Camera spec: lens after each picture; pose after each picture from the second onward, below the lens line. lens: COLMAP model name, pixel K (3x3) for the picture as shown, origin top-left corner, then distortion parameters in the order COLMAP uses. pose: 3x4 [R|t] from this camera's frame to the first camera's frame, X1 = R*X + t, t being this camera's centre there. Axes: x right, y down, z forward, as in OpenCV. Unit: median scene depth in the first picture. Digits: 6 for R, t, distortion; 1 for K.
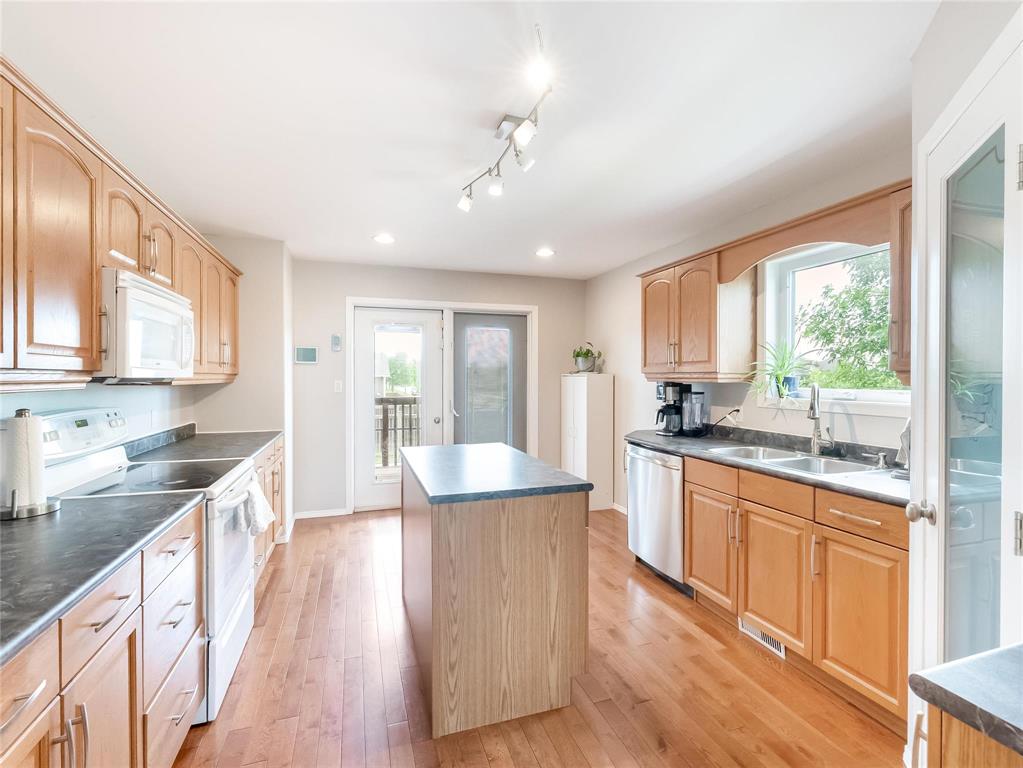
lens RADIAL K [[471.8, 0, 507.9], [0, 471.8, 378.5], [0, 0, 1]] dist [-0.000265, -0.000001]
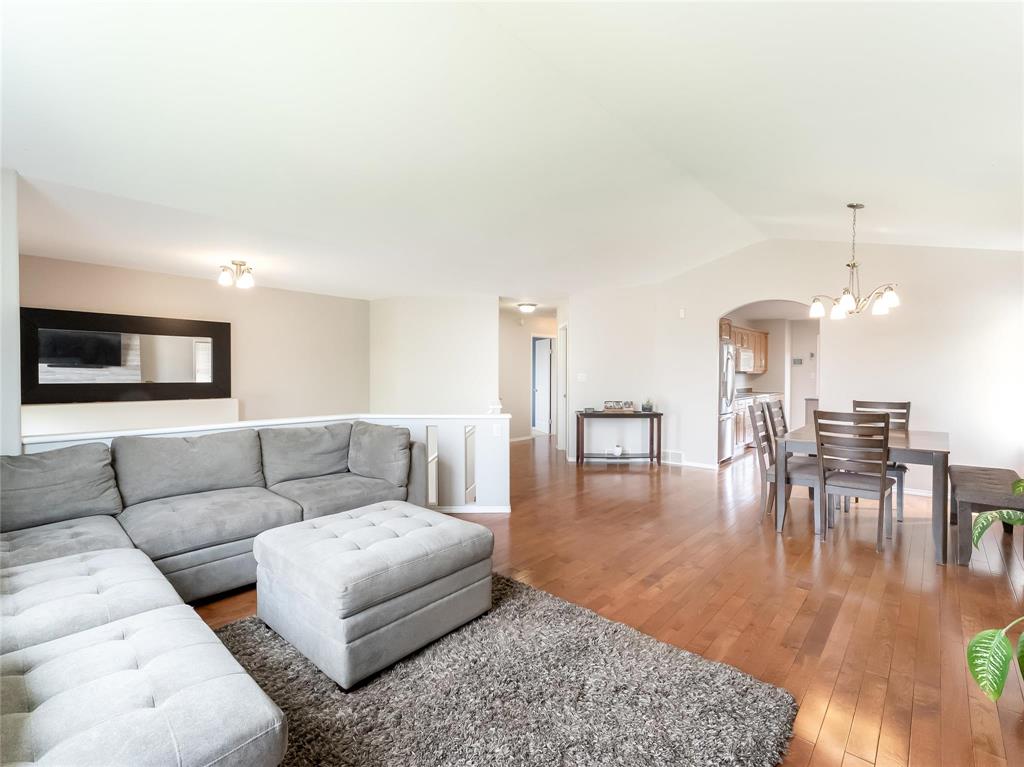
lens RADIAL K [[472.3, 0, 508.4], [0, 472.3, 378.0], [0, 0, 1]] dist [-0.000265, -0.000001]
pose [[0.497310, 0.013694, -0.867465, 1.186456], [-0.004556, 0.999903, 0.013173, 0.007765], [0.867561, -0.002599, 0.497324, -1.868469]]
